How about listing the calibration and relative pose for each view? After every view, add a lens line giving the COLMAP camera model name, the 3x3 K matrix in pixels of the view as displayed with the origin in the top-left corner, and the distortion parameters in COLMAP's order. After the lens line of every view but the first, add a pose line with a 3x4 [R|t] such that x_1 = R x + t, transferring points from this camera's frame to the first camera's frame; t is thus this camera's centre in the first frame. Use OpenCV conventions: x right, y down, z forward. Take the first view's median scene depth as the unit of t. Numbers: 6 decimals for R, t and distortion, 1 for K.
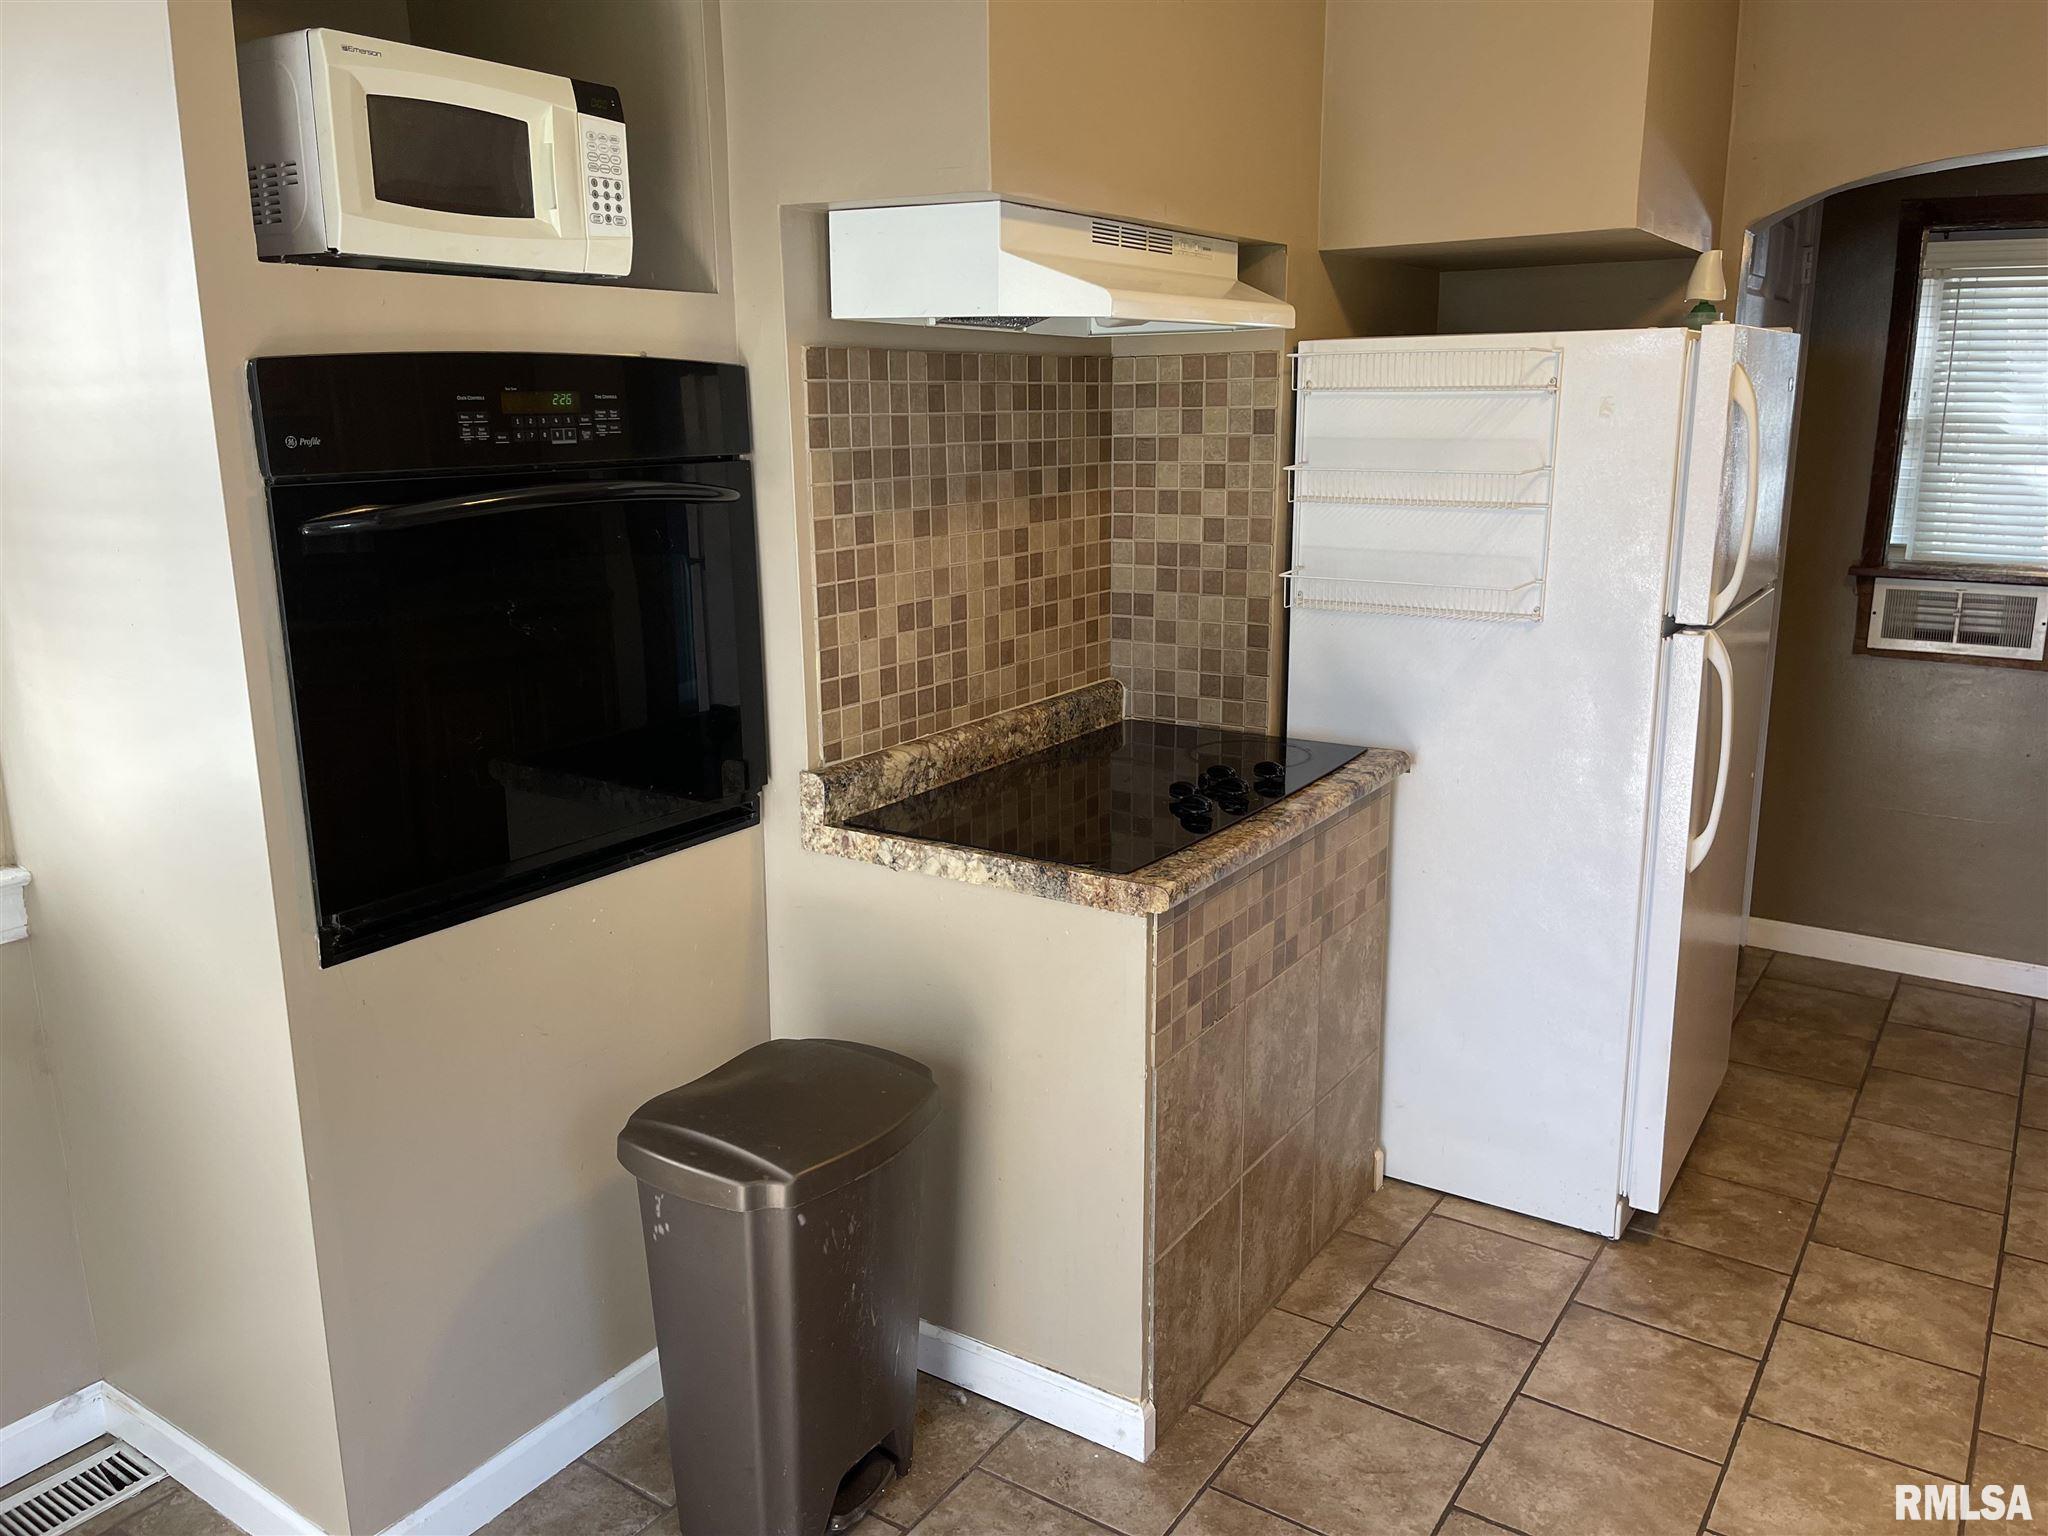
lens RADIAL K [[1558.9, 0, 1027.1], [0, 1558.9, 762.2], [0, 0, 1]] dist [0.032276, -0.012839]
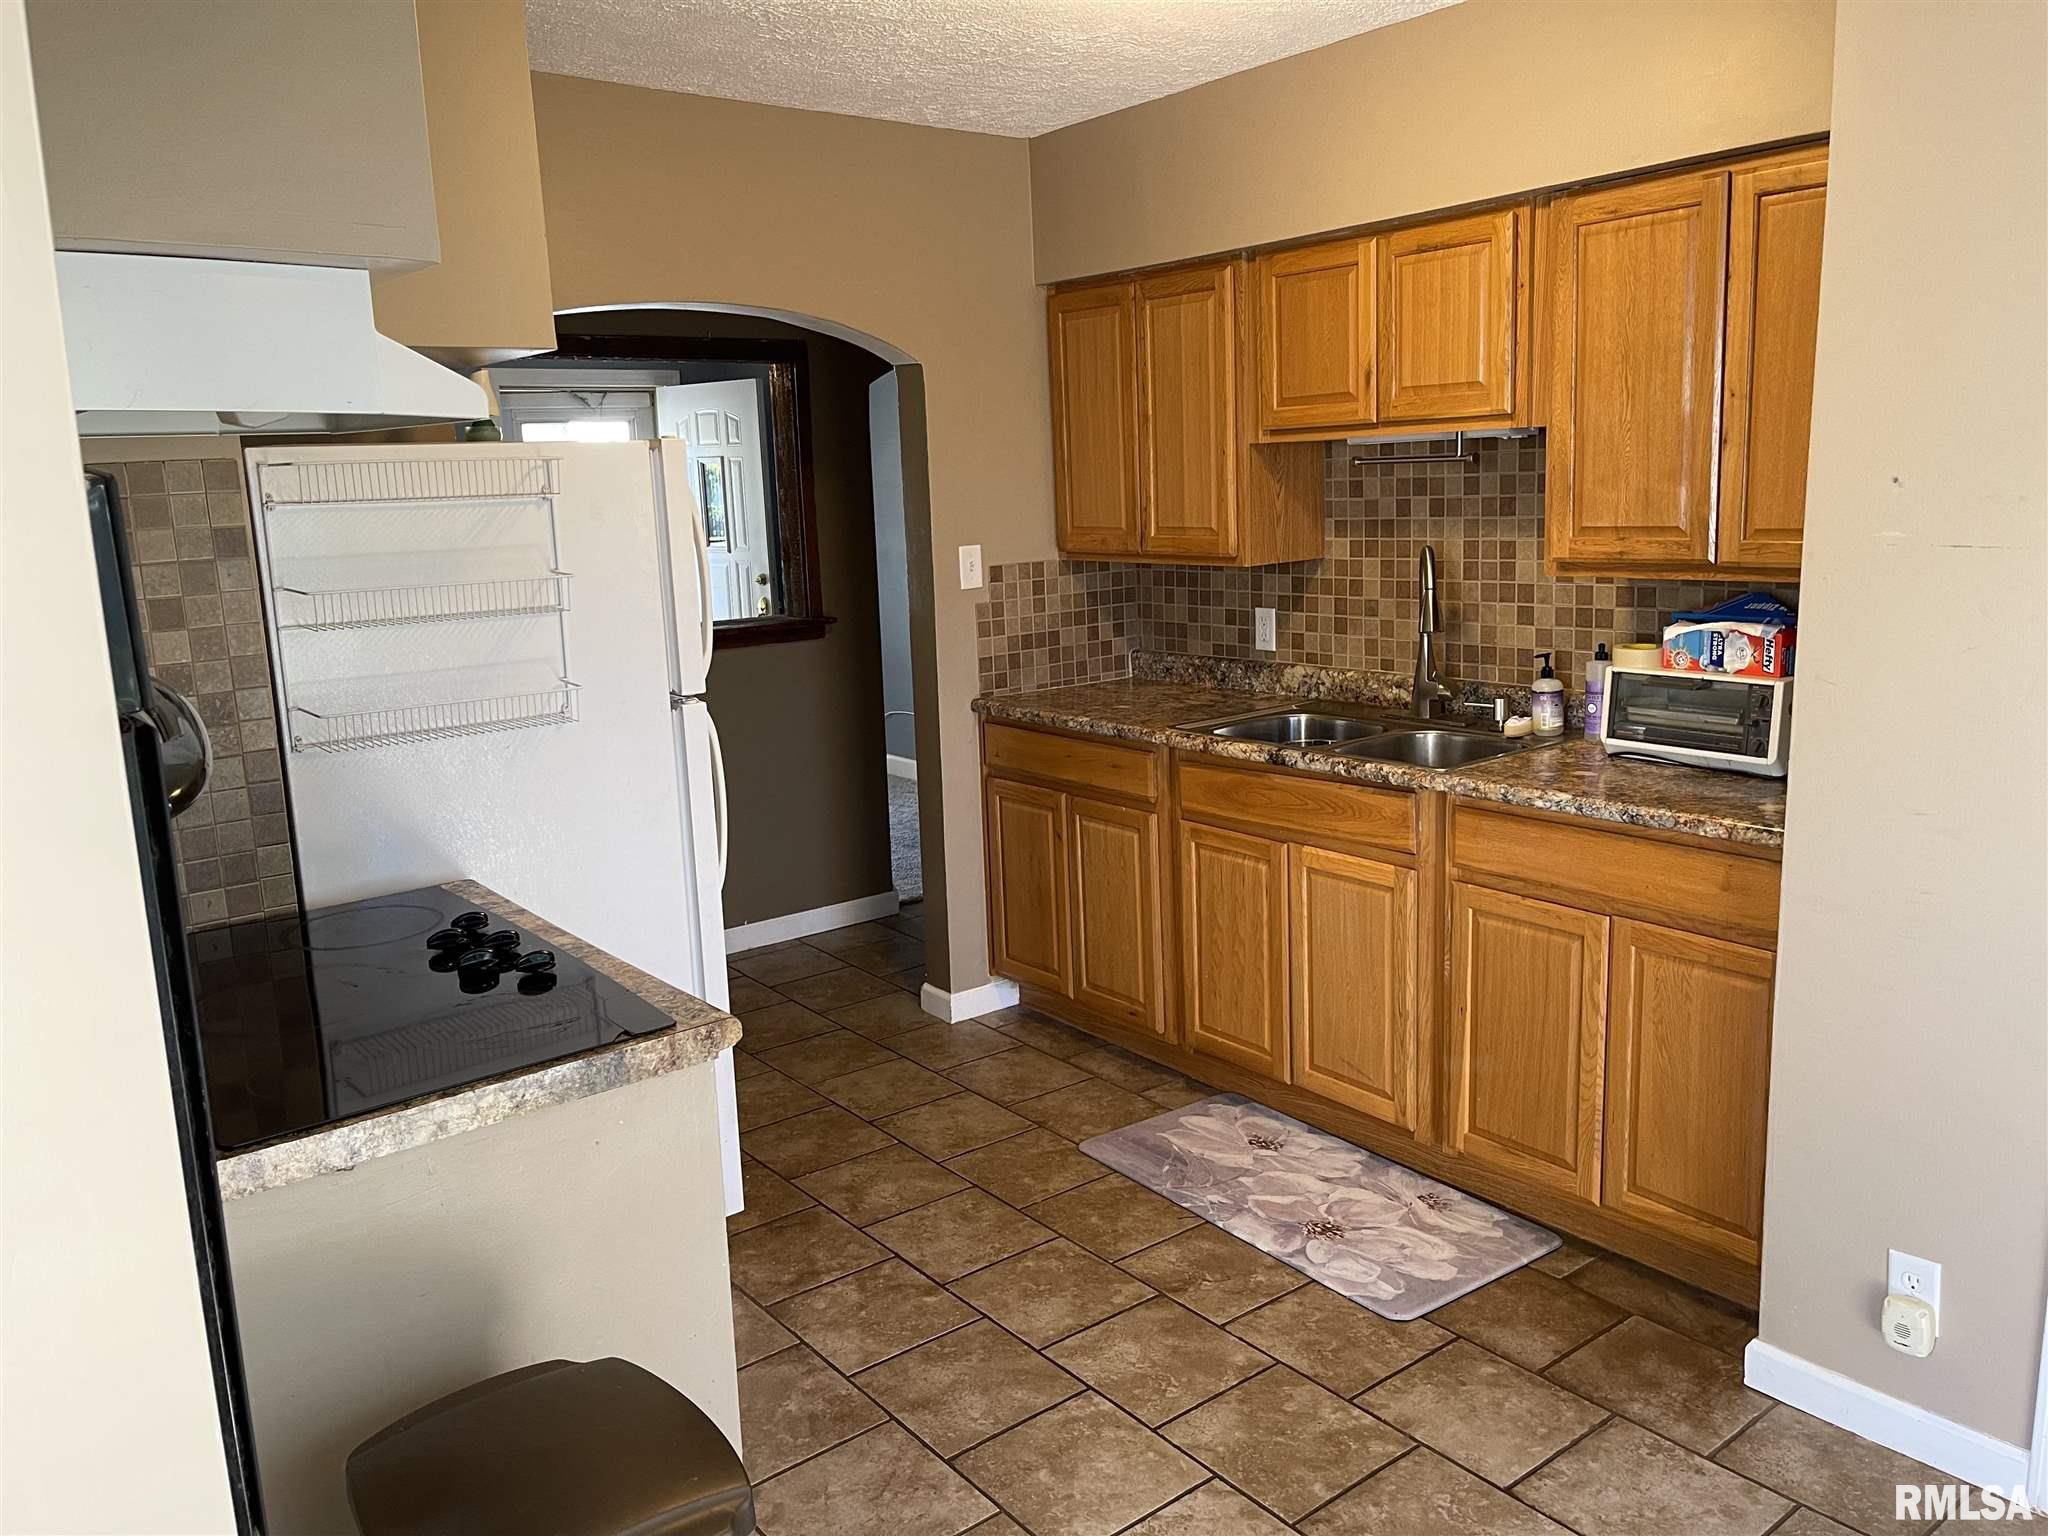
lens RADIAL K [[1558.9, 0, 1032.8], [0, 1558.9, 765.7], [0, 0, 1]] dist [0.032276, -0.012839]
pose [[0.310328, -0.186077, 0.932240, -0.597052], [0.249532, 0.962213, 0.108995, -0.104385], [-0.917295, 0.198800, 0.345034, 0.402837]]
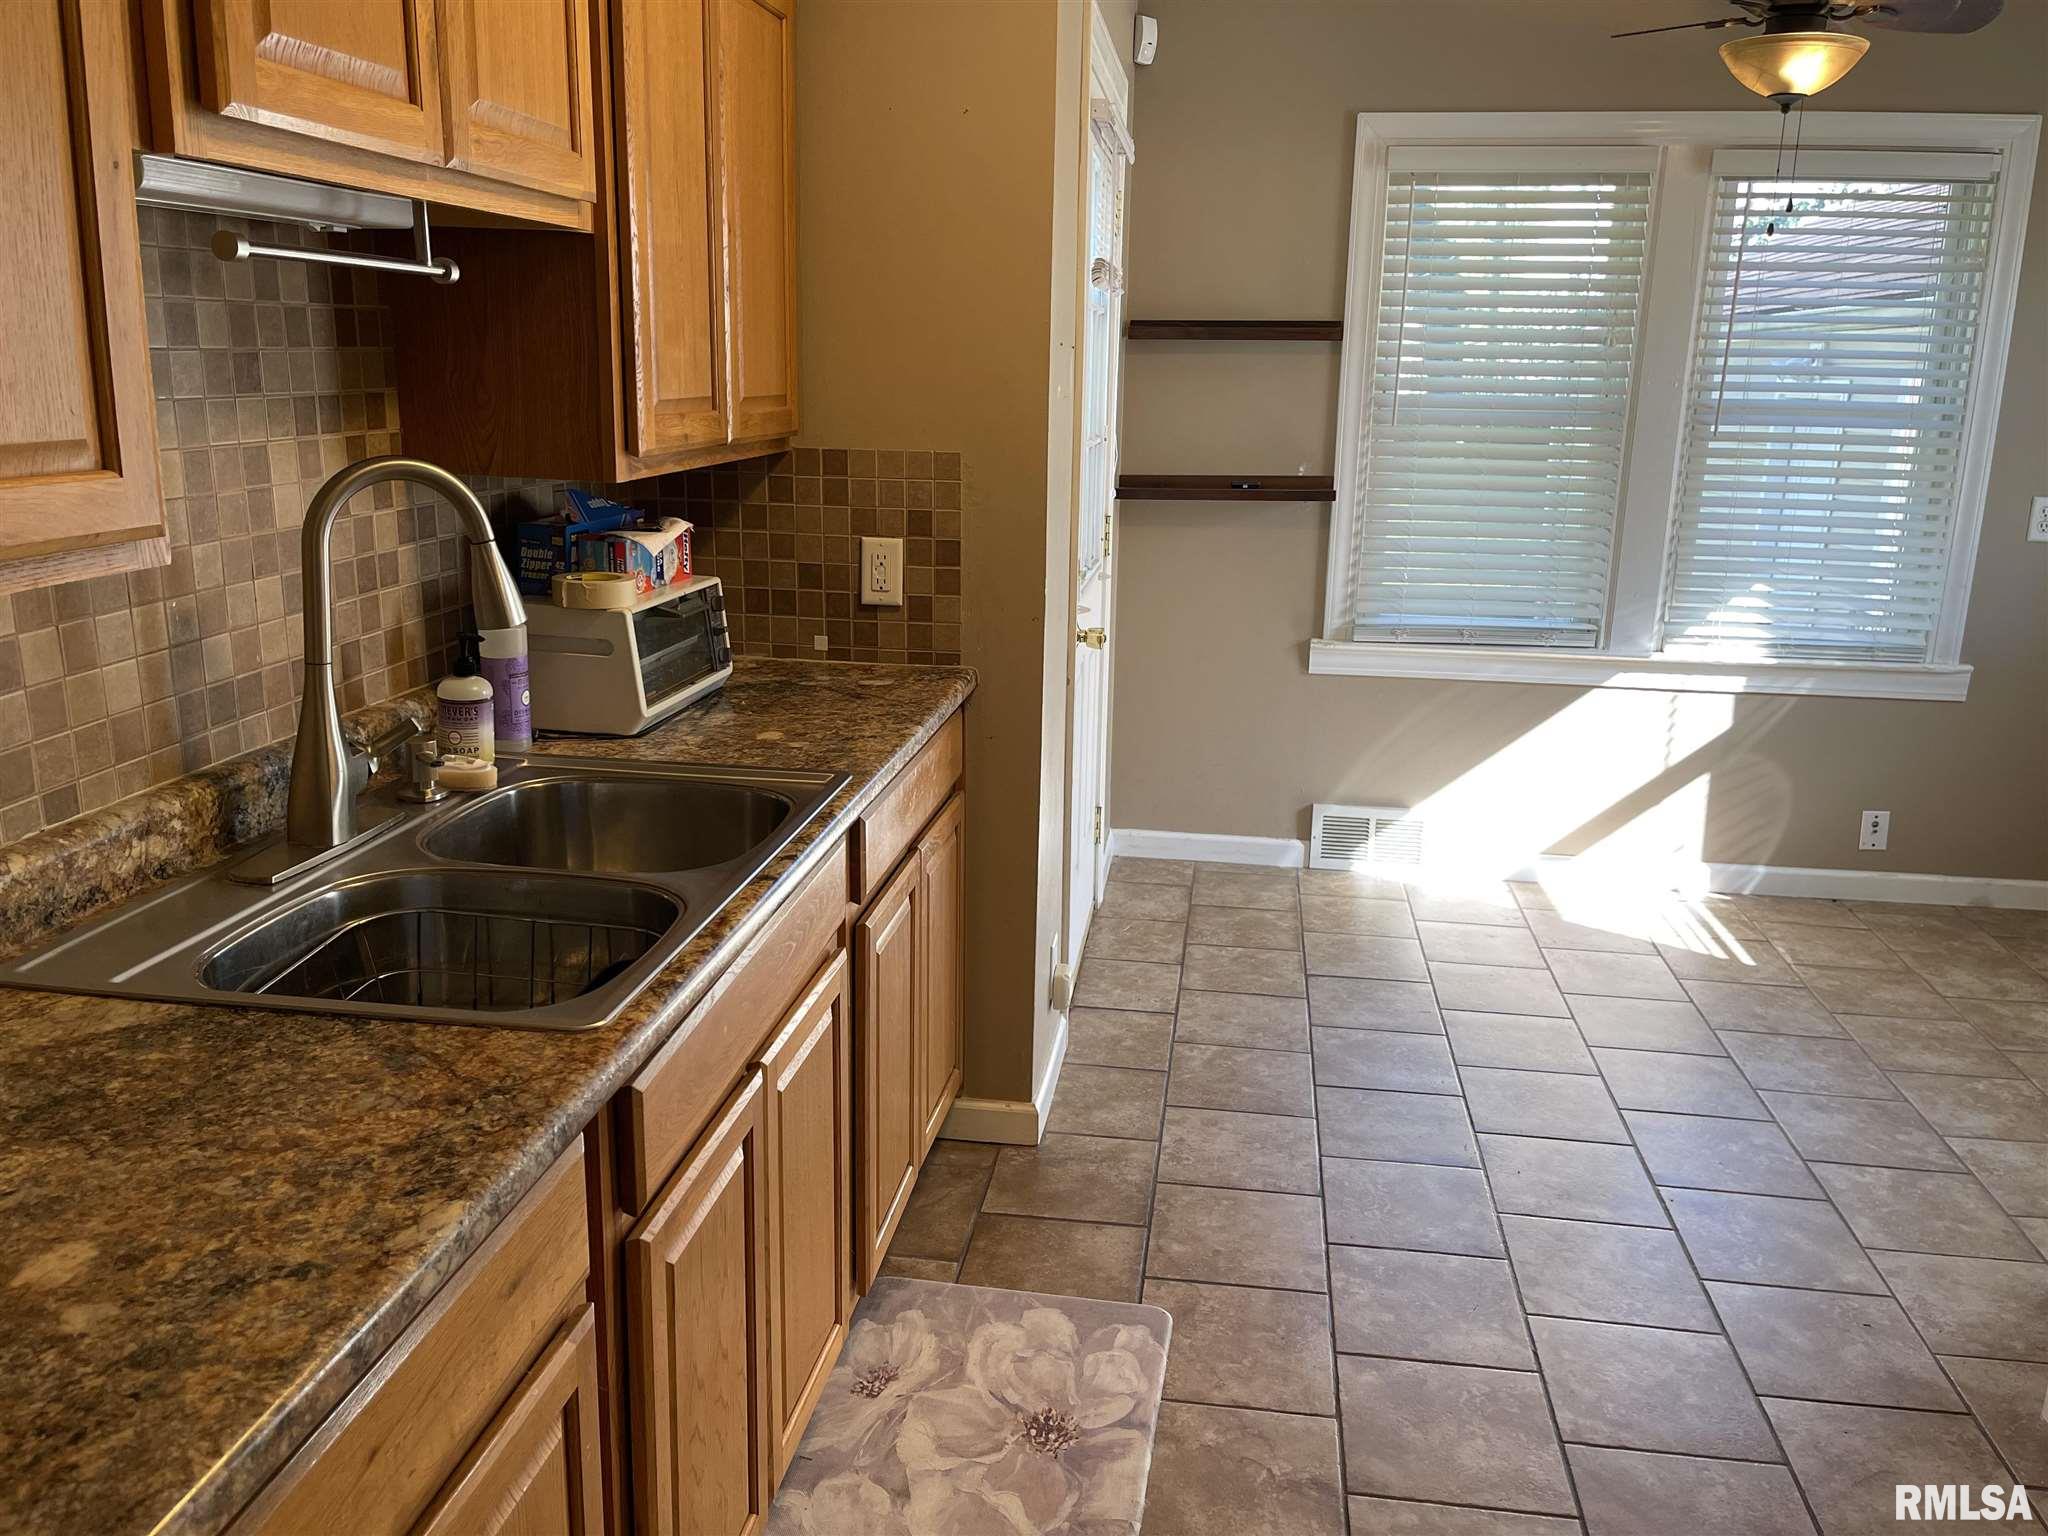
lens RADIAL K [[1558.9, 0, 1029.4], [0, 1558.9, 763.9], [0, 0, 1]] dist [0.032276, -0.012839]
pose [[-0.898203, 0.092529, -0.429731, 0.964782], [-0.119076, 0.889828, 0.440484, -0.261853], [0.423145, 0.446815, -0.788229, 1.229758]]
